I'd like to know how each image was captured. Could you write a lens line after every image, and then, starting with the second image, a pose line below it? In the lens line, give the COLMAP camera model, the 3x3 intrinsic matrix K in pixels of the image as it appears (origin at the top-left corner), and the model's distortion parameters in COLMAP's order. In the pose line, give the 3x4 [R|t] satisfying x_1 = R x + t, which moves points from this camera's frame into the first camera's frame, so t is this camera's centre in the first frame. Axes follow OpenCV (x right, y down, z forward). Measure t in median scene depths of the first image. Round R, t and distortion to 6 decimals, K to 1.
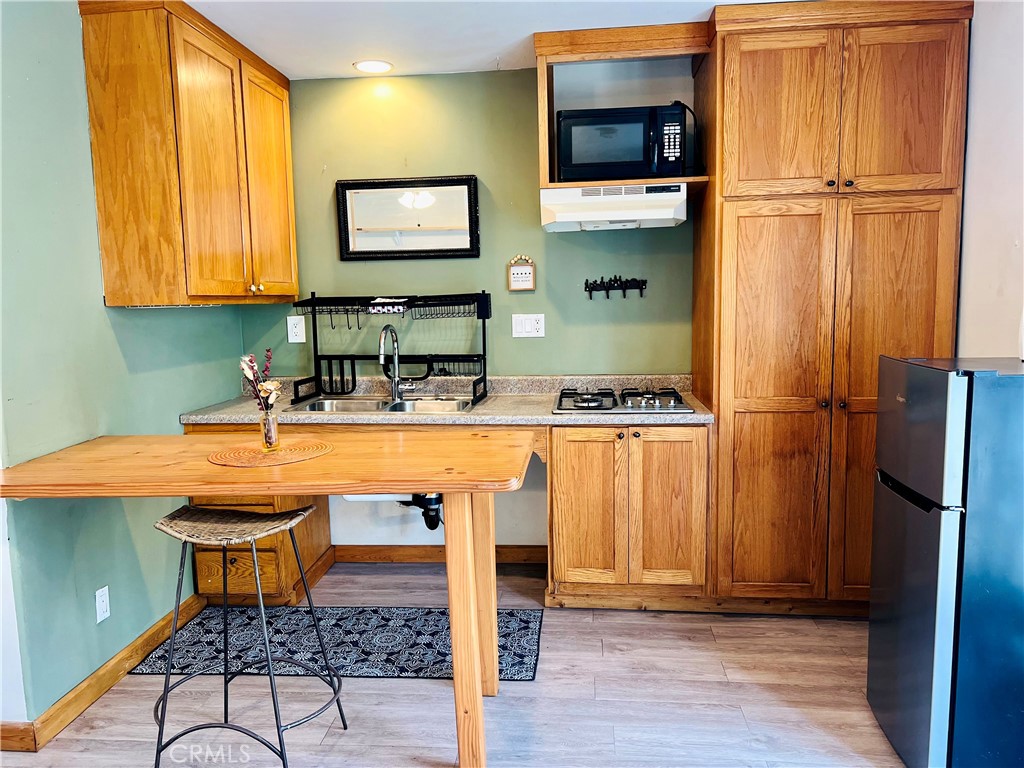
lens RADIAL K [[765.1, 0, 512.1], [0, 765.1, 387.3], [0, 0, 1]] dist [0.066083, -0.079562]
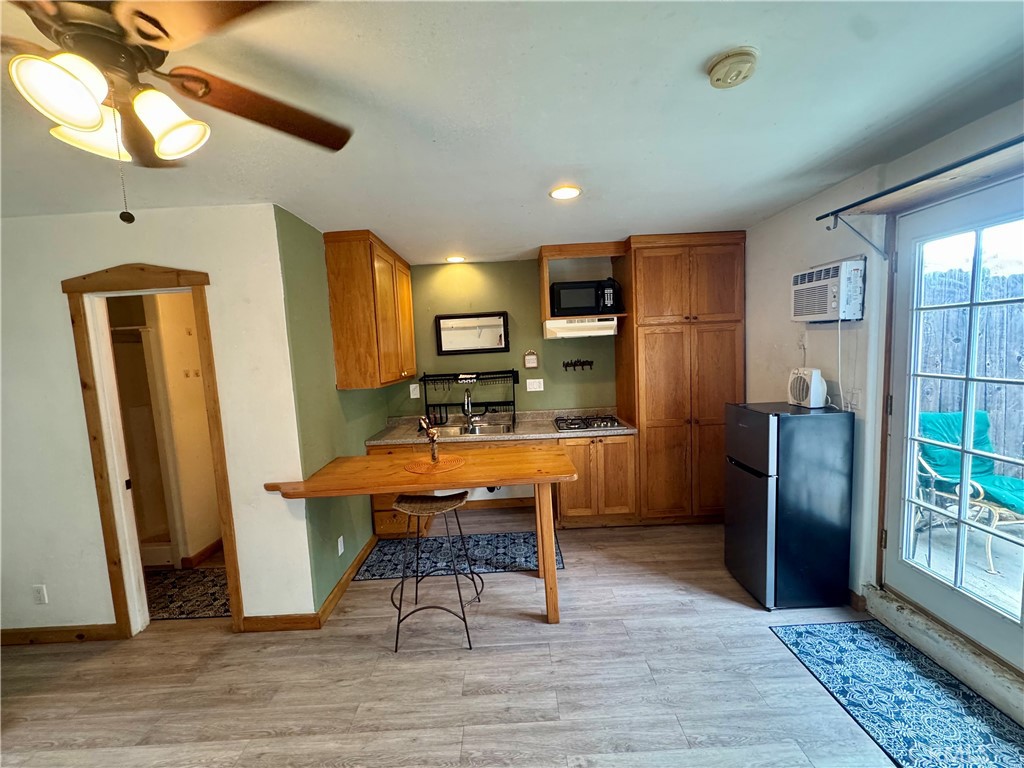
lens RADIAL K [[407.4, 0, 512.7], [0, 407.4, 384.1], [0, 0, 1]] dist [-0.004183, 0.000381]
pose [[0.994263, -0.035999, 0.100726, -0.171016], [0.039692, 0.998602, -0.034906, -0.058928], [-0.099328, 0.038704, 0.994302, -0.050917]]
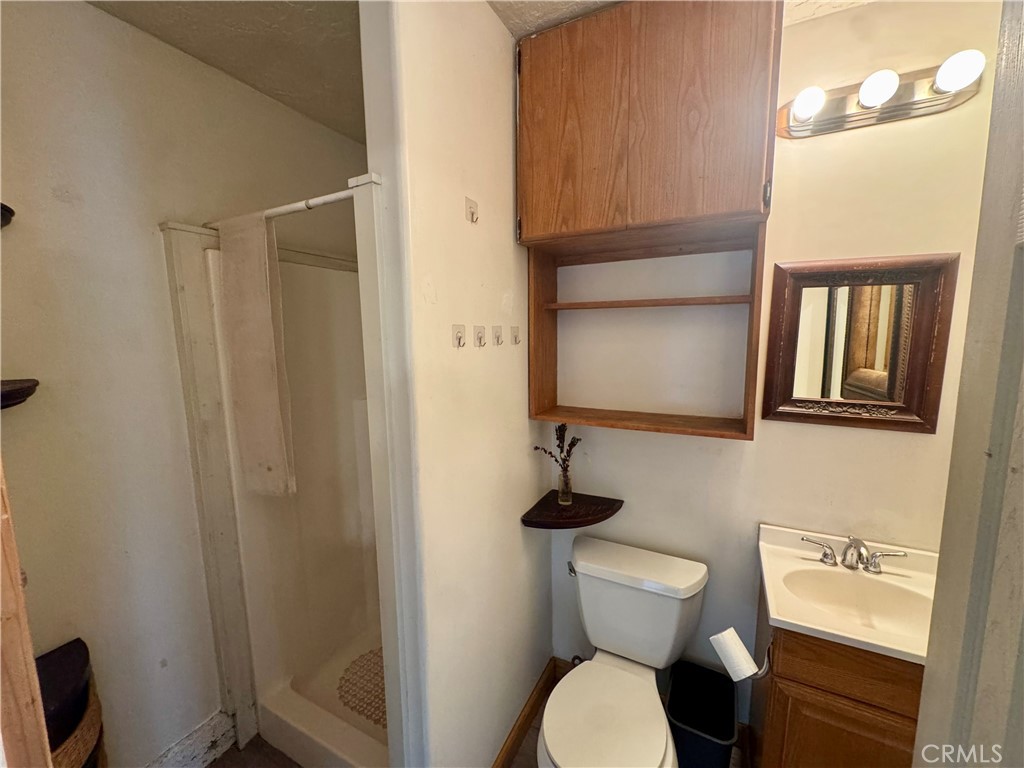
lens RADIAL K [[407.4, 0, 512.7], [0, 407.4, 384.1], [0, 0, 1]] dist [-0.004183, 0.000381]
pose [[0.928169, 0.058424, -0.367544, -0.723508], [-0.057030, 0.998265, 0.014663, -0.121206], [0.367763, 0.007352, 0.929891, 0.760798]]
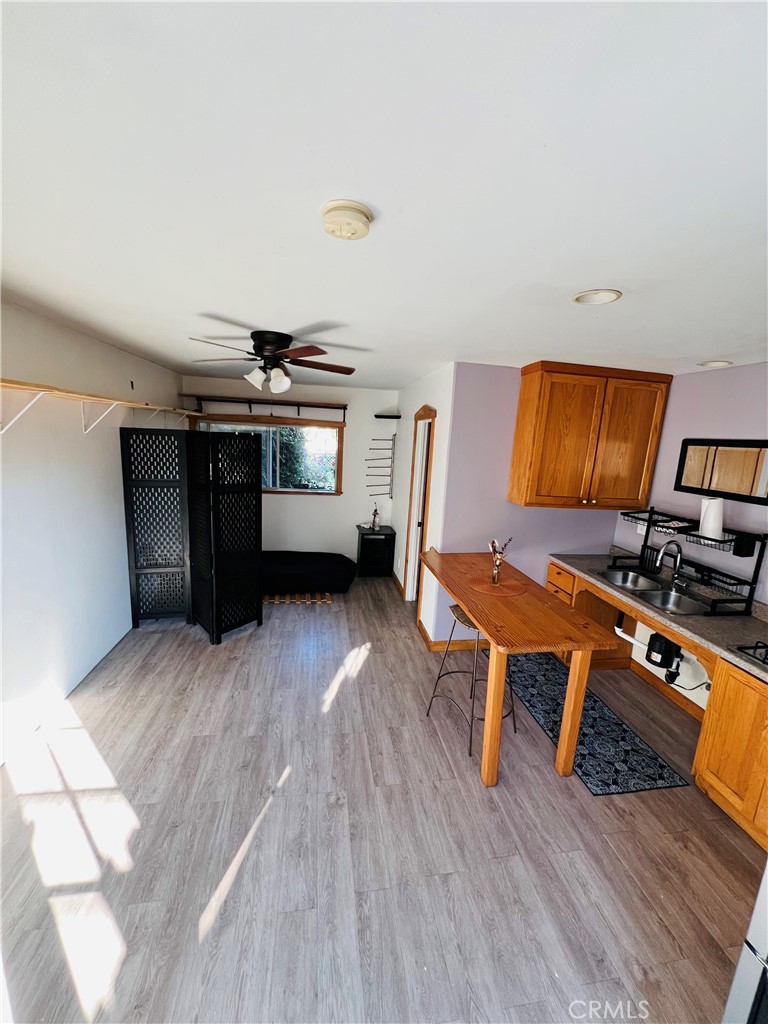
lens RADIAL K [[406.8, 0, 384.0], [0, 406.8, 512.0], [0, 0, 1]] dist [-0.001895, 0.000170]
pose [[0.248996, 0.214803, -0.944384, 0.492714], [-0.179200, 0.968476, 0.173035, -0.193391], [0.951782, 0.126148, 0.279640, 0.276327]]
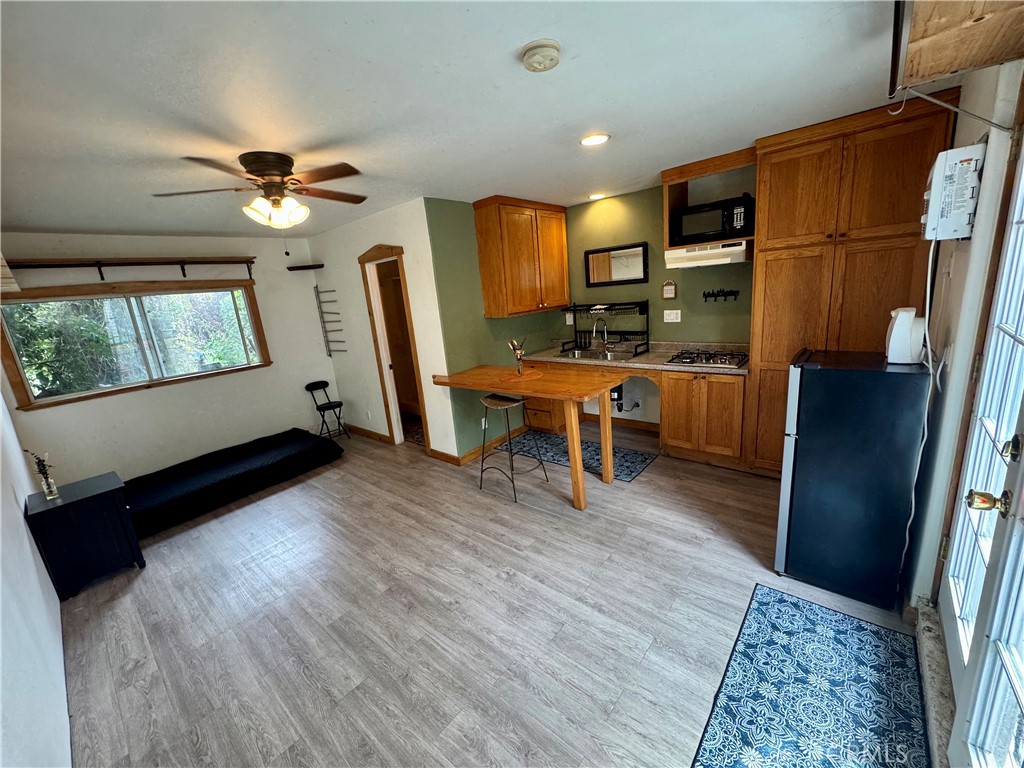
lens RADIAL K [[407.4, 0, 512.7], [0, 407.4, 384.1], [0, 0, 1]] dist [-0.004183, 0.000381]
pose [[0.814175, 0.083883, -0.574529, 0.364275], [0.000613, 0.989384, 0.145321, -0.072845], [0.580620, -0.118669, 0.805480, -0.121877]]
